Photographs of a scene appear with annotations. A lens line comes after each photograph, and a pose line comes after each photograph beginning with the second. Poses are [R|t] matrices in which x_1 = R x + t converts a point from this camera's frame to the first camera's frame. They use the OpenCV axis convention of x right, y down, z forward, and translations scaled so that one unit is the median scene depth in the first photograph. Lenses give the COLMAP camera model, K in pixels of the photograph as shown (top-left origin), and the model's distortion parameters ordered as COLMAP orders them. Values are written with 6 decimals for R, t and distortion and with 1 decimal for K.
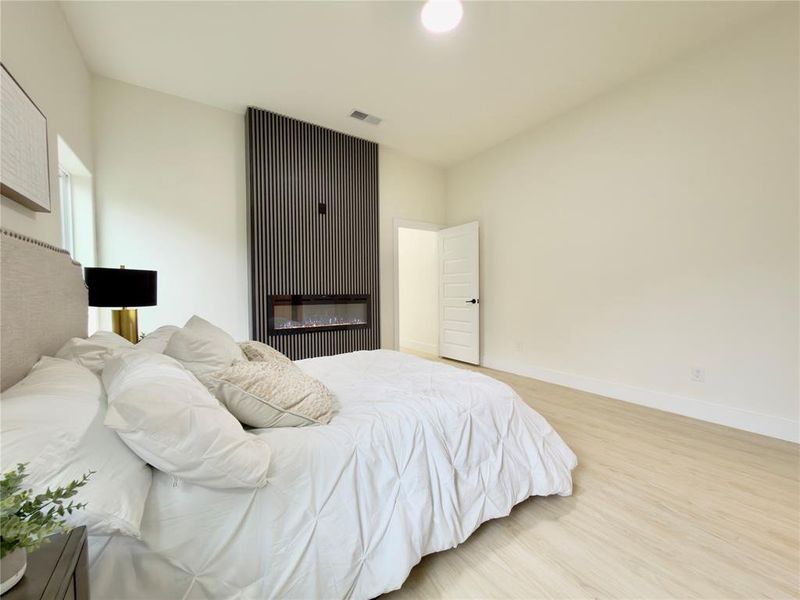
lens RADIAL K [[317.2, 0, 402.2], [0, 317.2, 300.2], [0, 0, 1]] dist [0.000449, -0.000184]
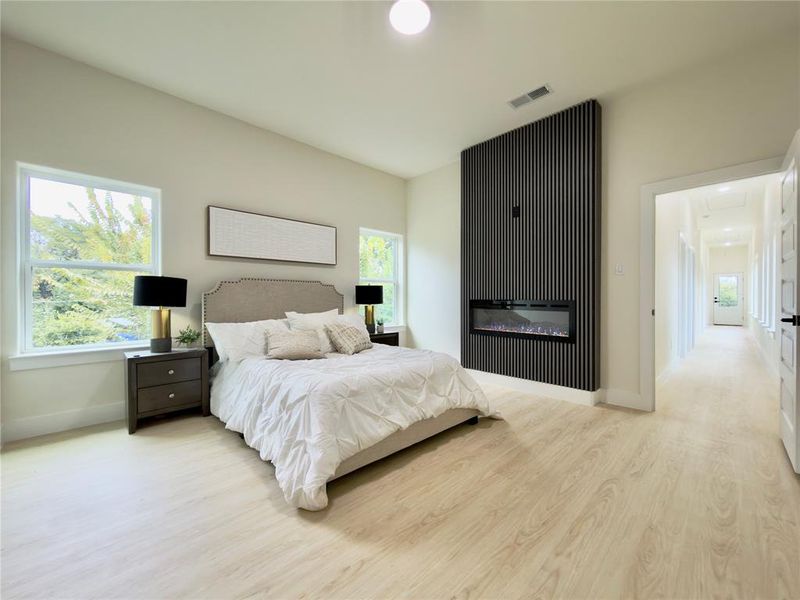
lens RADIAL K [[317.2, 0, 402.2], [0, 317.2, 300.2], [0, 0, 1]] dist [0.000449, -0.000184]
pose [[0.200781, 0.010241, -0.979583, 0.681849], [-0.025514, 0.999661, 0.005221, -0.013841], [0.979304, 0.023945, 0.200974, 0.499183]]
